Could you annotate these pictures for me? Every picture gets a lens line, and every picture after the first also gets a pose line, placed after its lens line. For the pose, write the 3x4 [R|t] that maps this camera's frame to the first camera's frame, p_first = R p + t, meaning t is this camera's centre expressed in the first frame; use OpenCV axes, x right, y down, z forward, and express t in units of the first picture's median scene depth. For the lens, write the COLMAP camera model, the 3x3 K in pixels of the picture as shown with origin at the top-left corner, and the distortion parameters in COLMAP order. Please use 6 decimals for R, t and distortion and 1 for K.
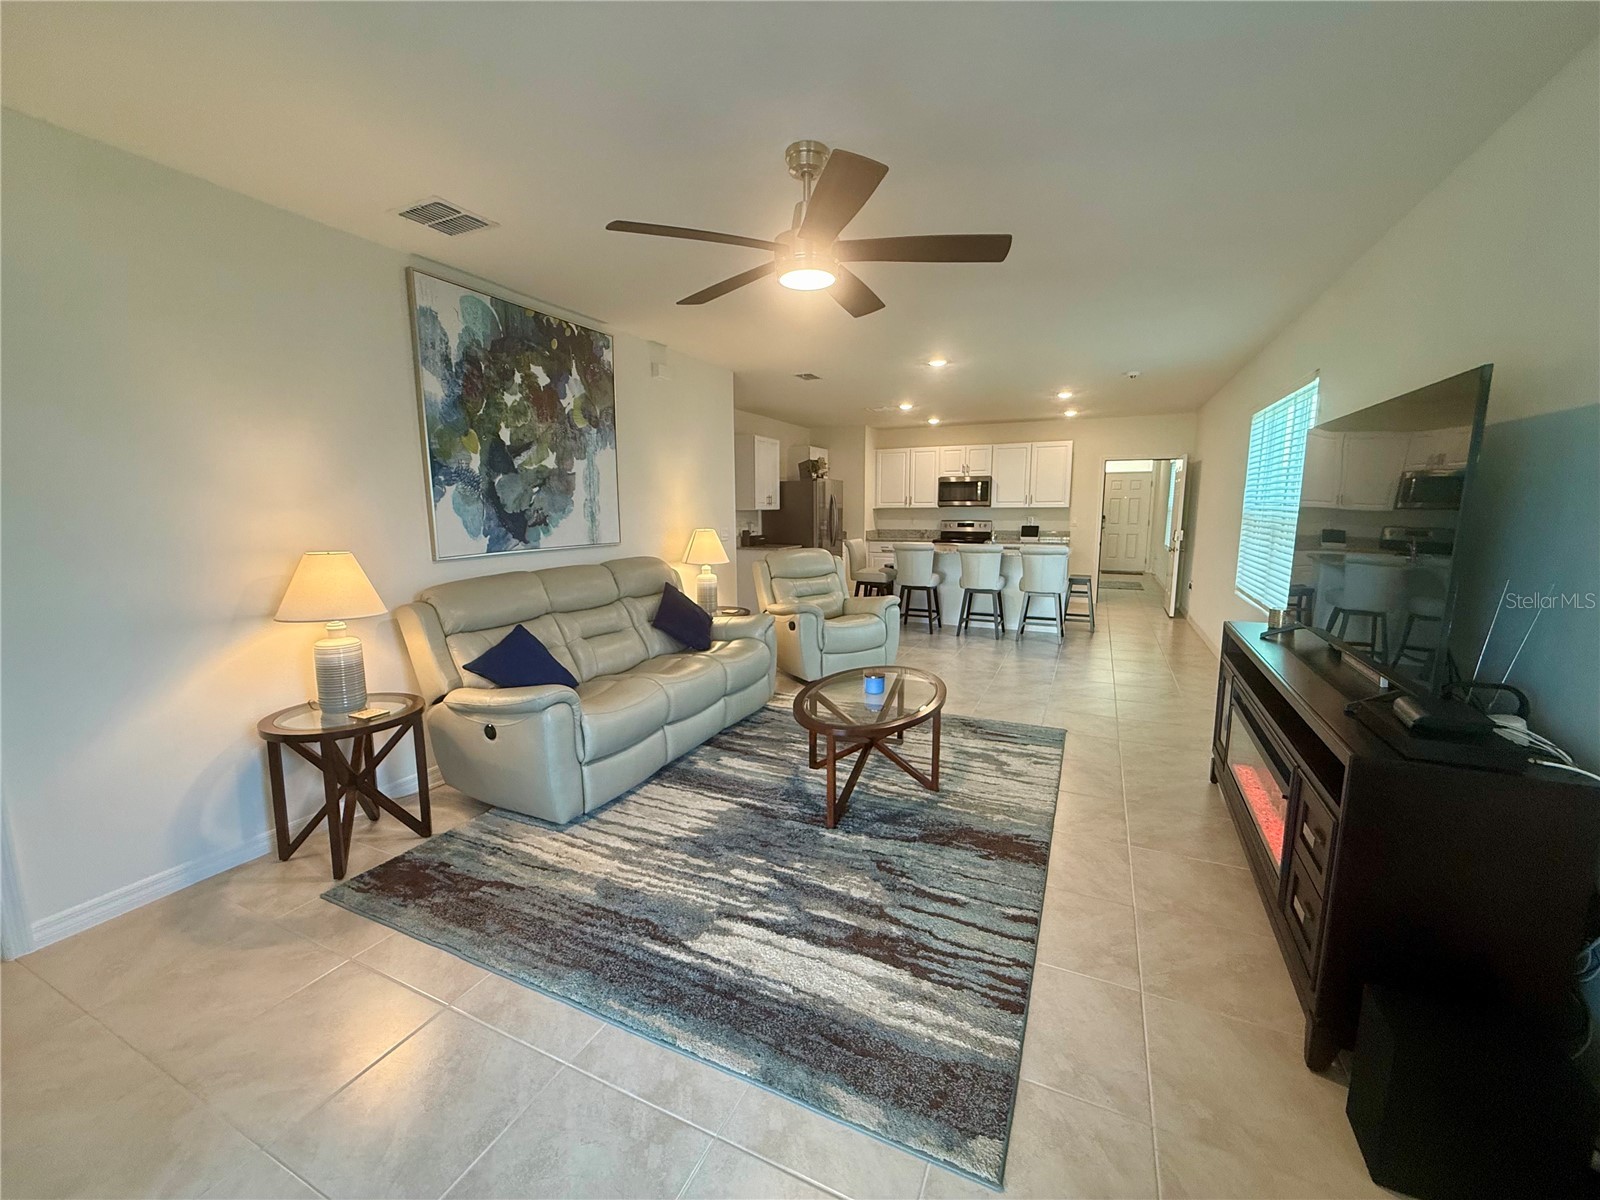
lens RADIAL K [[637.0, 0, 795.5], [0, 637.0, 602.3], [0, 0, 1]] dist [-0.001200, 0.000398]
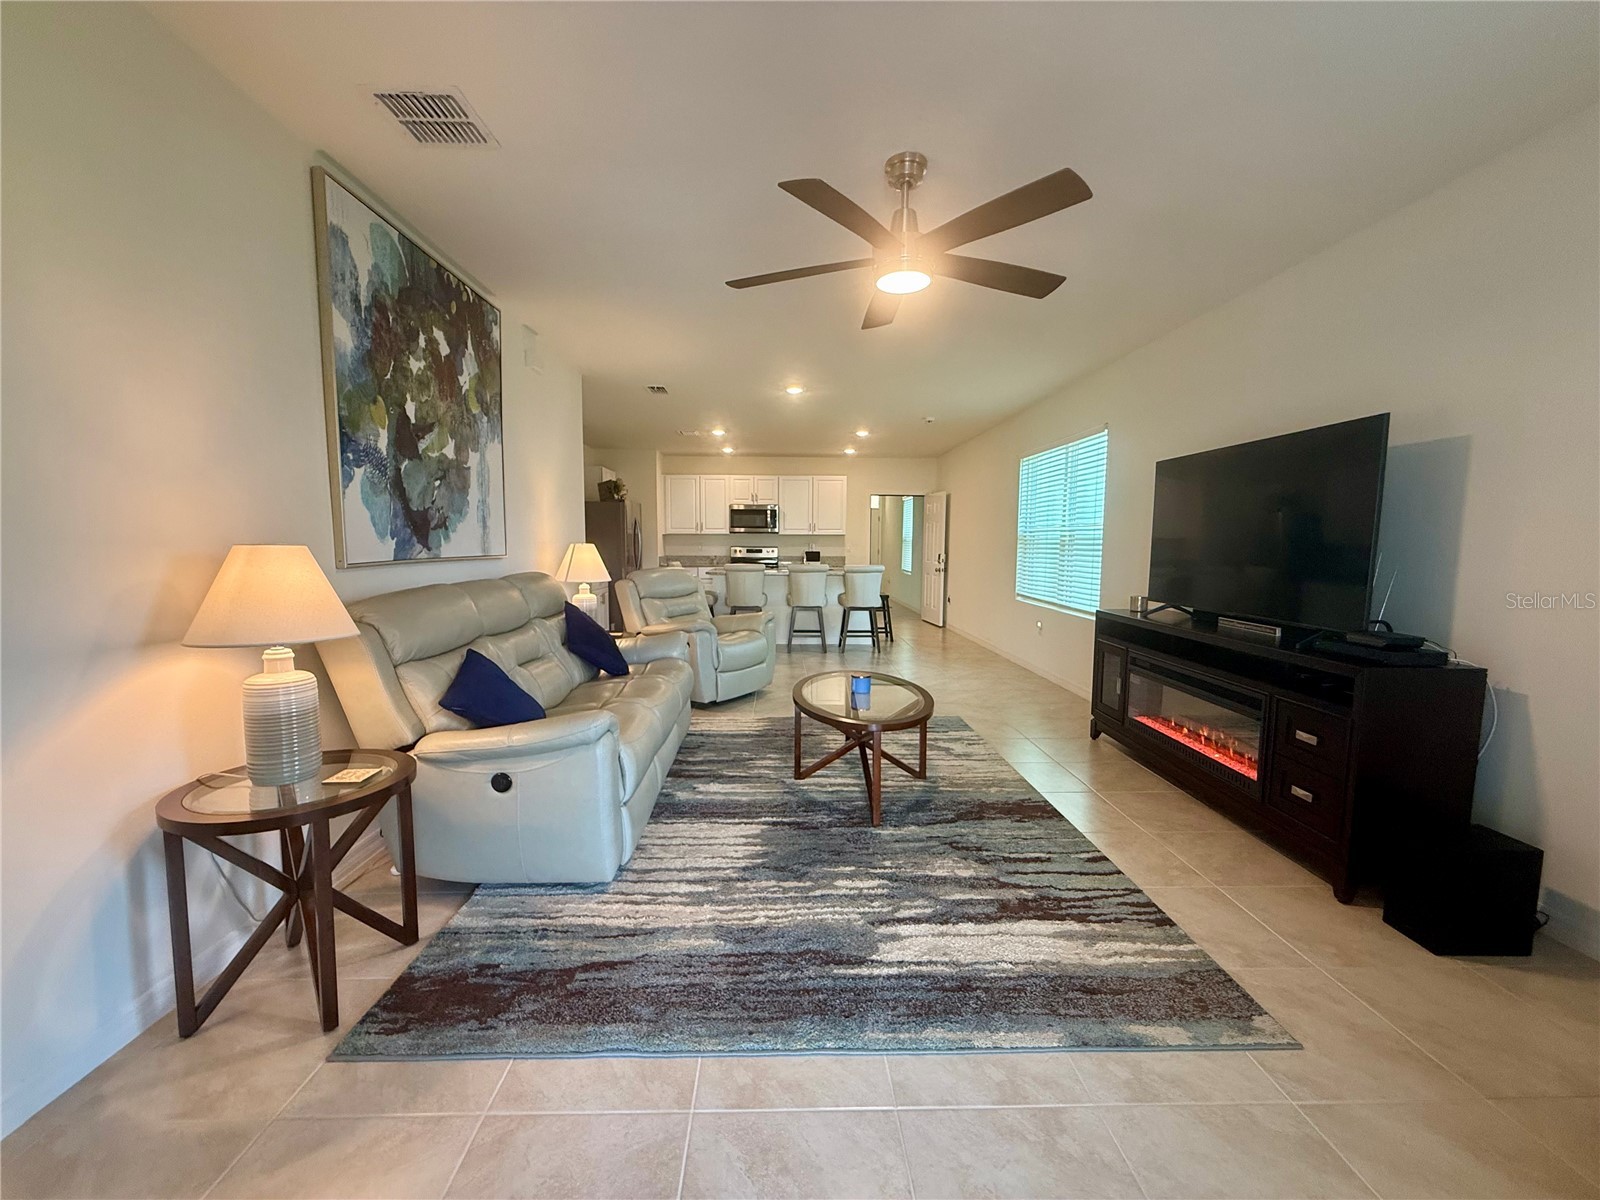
lens RADIAL K [[637.0, 0, 795.5], [0, 637.0, 602.3], [0, 0, 1]] dist [-0.001200, 0.000398]
pose [[0.894243, -0.032488, 0.446402, -0.390112], [0.057741, 0.997402, -0.043080, 0.031922], [-0.443842, 0.064299, 0.893795, 0.112562]]
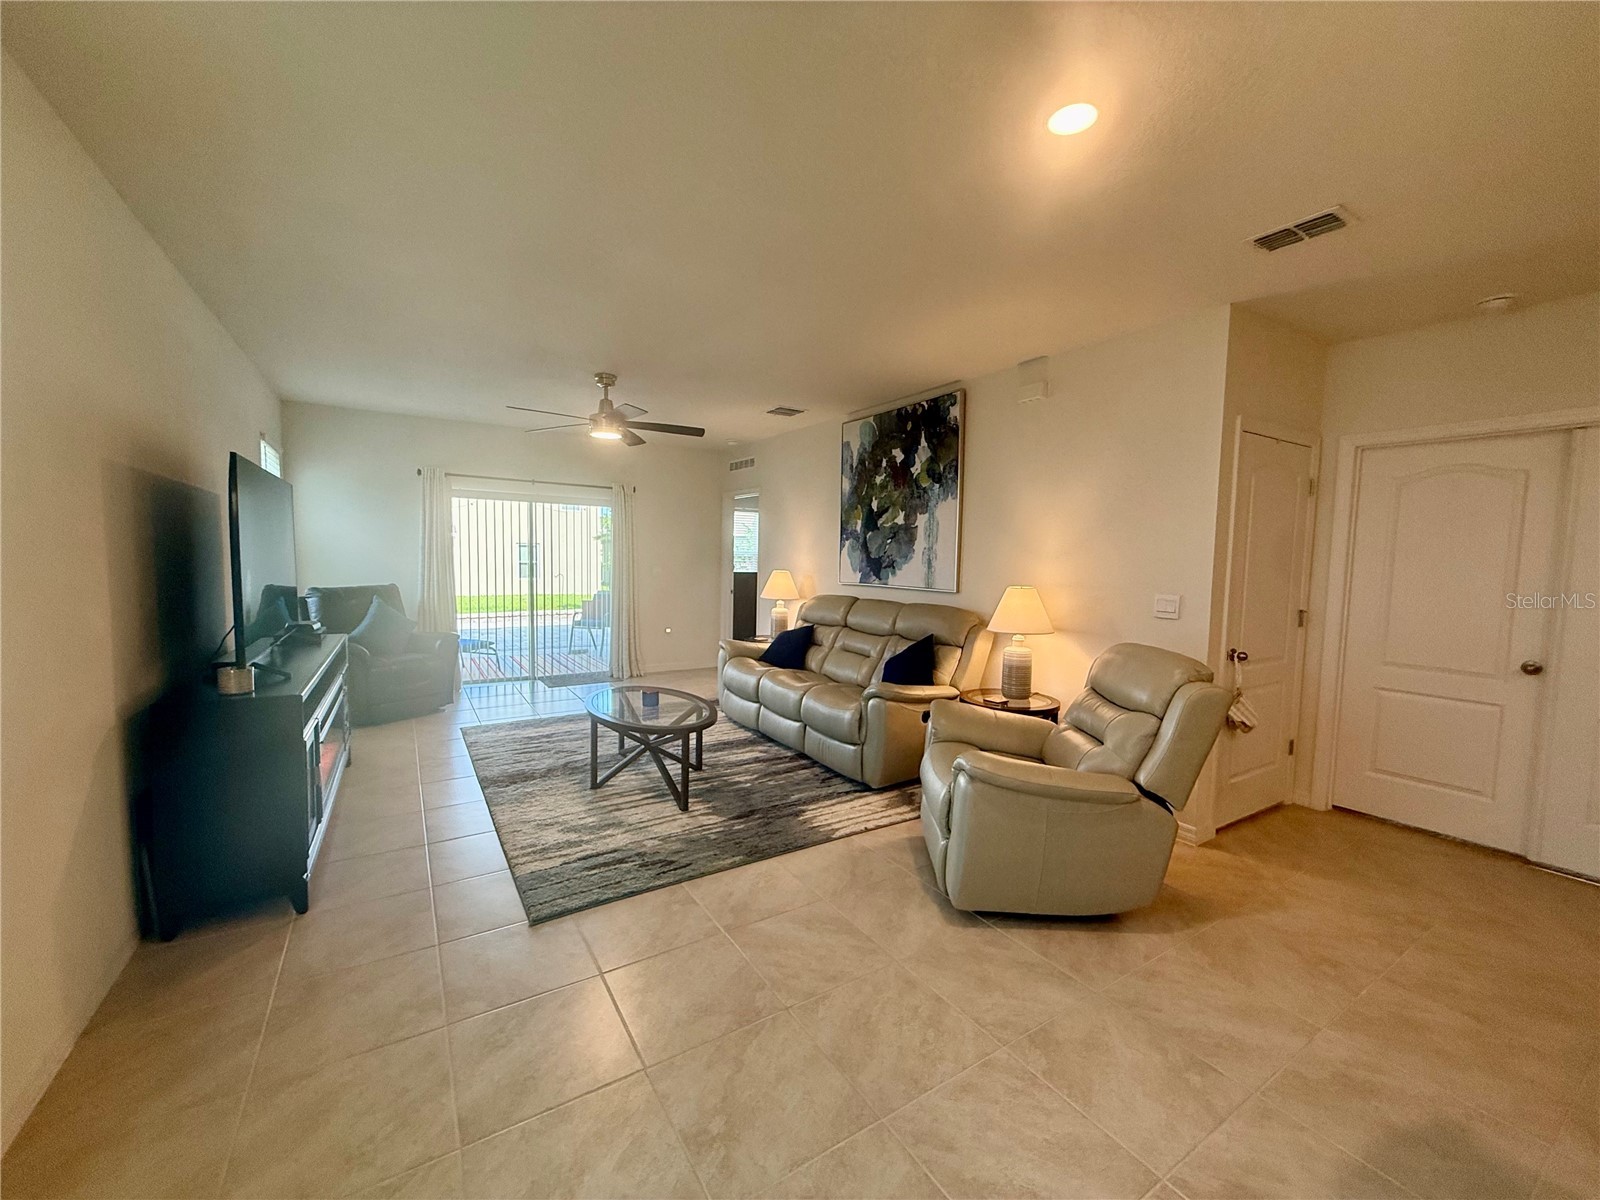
lens RADIAL K [[637.0, 0, 795.5], [0, 637.0, 602.3], [0, 0, 1]] dist [-0.001200, 0.000398]
pose [[-0.541080, 0.054420, -0.839209, 0.879532], [-0.144691, 0.976999, 0.156645, -0.246732], [0.828430, 0.206184, -0.520760, 1.655006]]
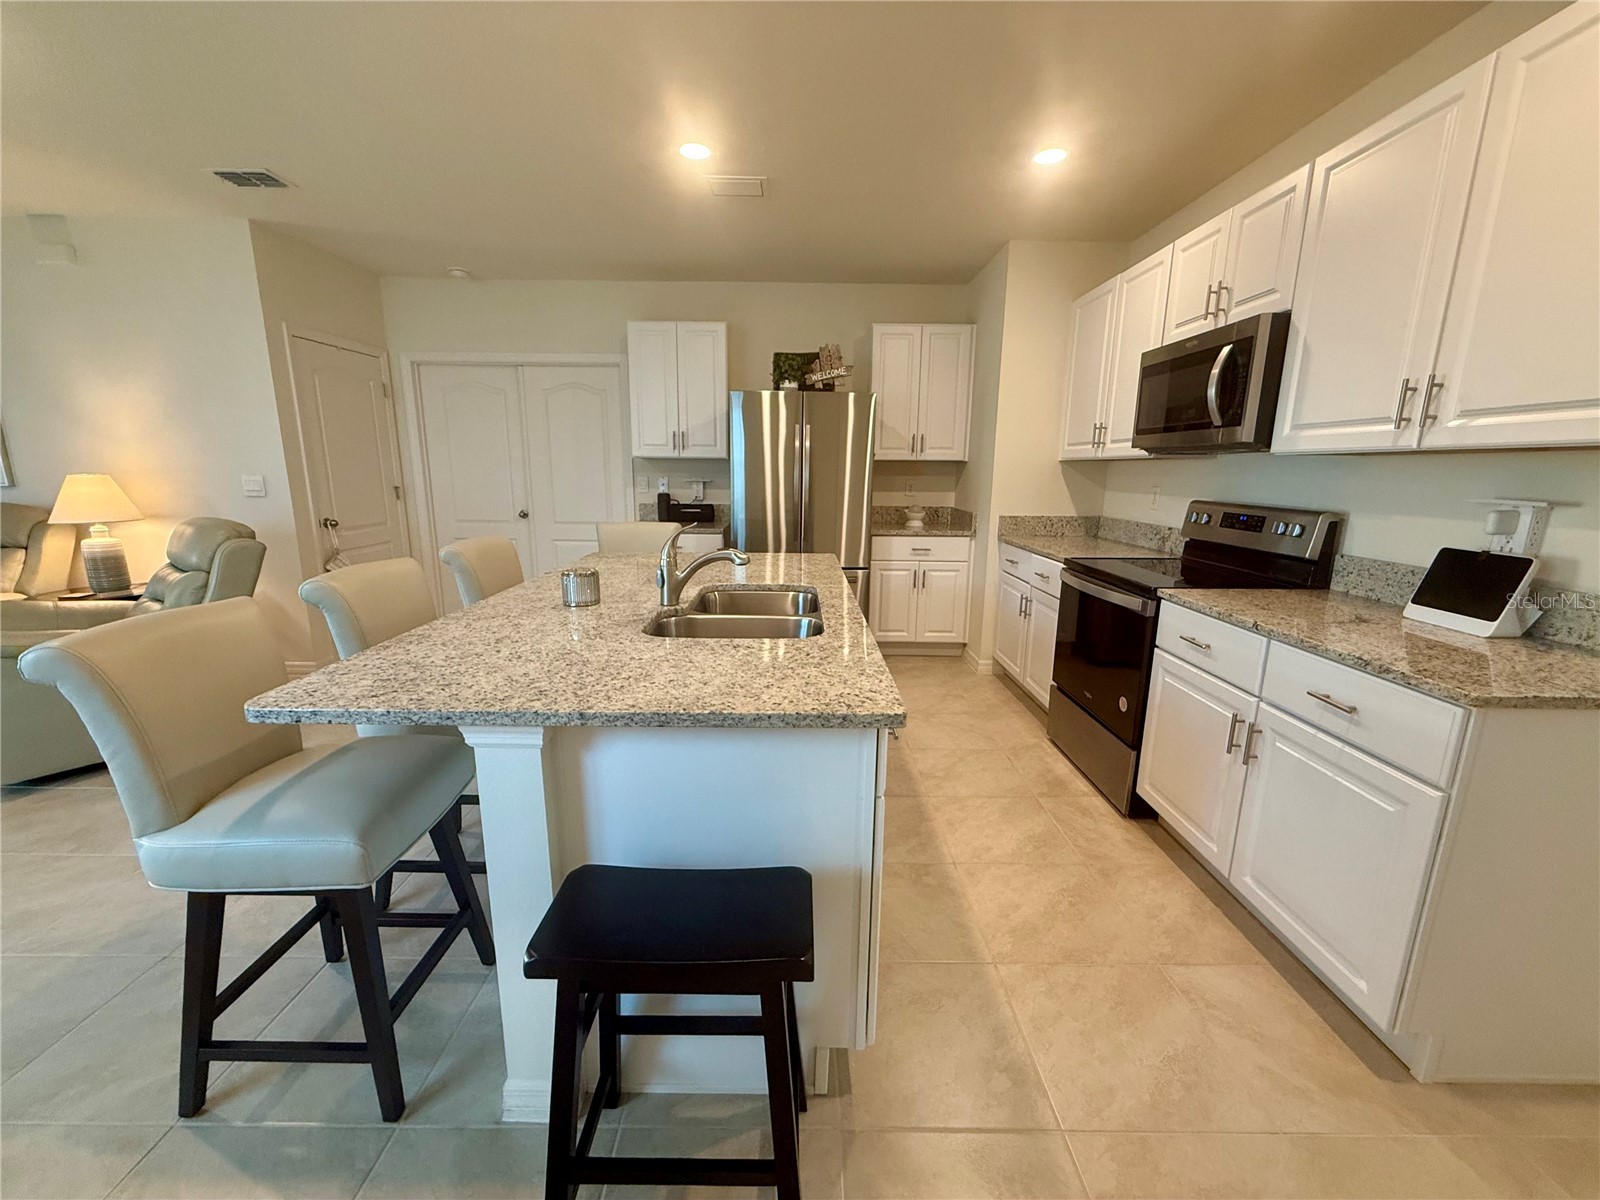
lens RADIAL K [[638.2, 0, 795.8], [0, 638.2, 602.5], [0, 0, 1]] dist [-0.000535, -0.000154]
pose [[0.423934, 0.195967, -0.884238, 1.184320], [-0.148159, 0.978165, 0.145750, -0.273928], [0.893493, 0.069219, 0.443711, 1.971096]]
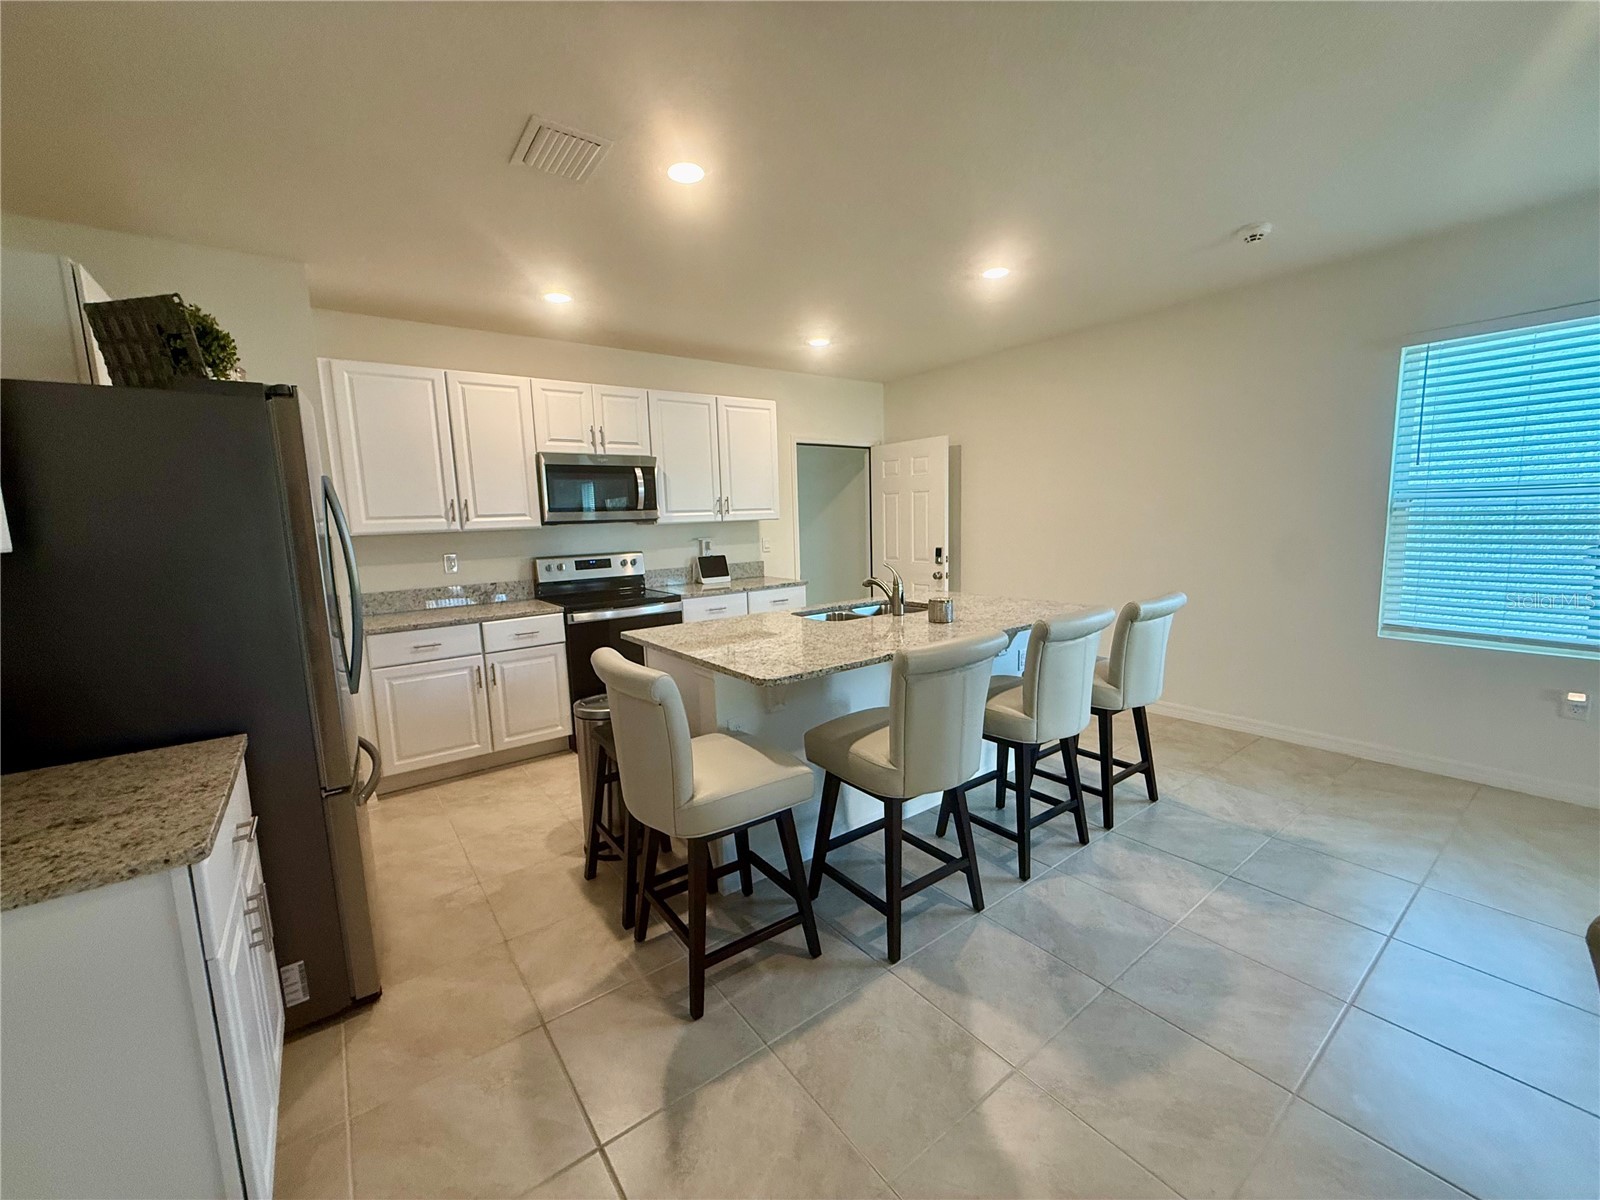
lens RADIAL K [[637.0, 0, 795.5], [0, 637.0, 602.3], [0, 0, 1]] dist [-0.001200, 0.000398]
pose [[0.471622, -0.128531, 0.872383, -0.173450], [0.163129, 0.984961, 0.056928, -0.266776], [-0.866581, 0.115463, 0.485496, 1.812465]]
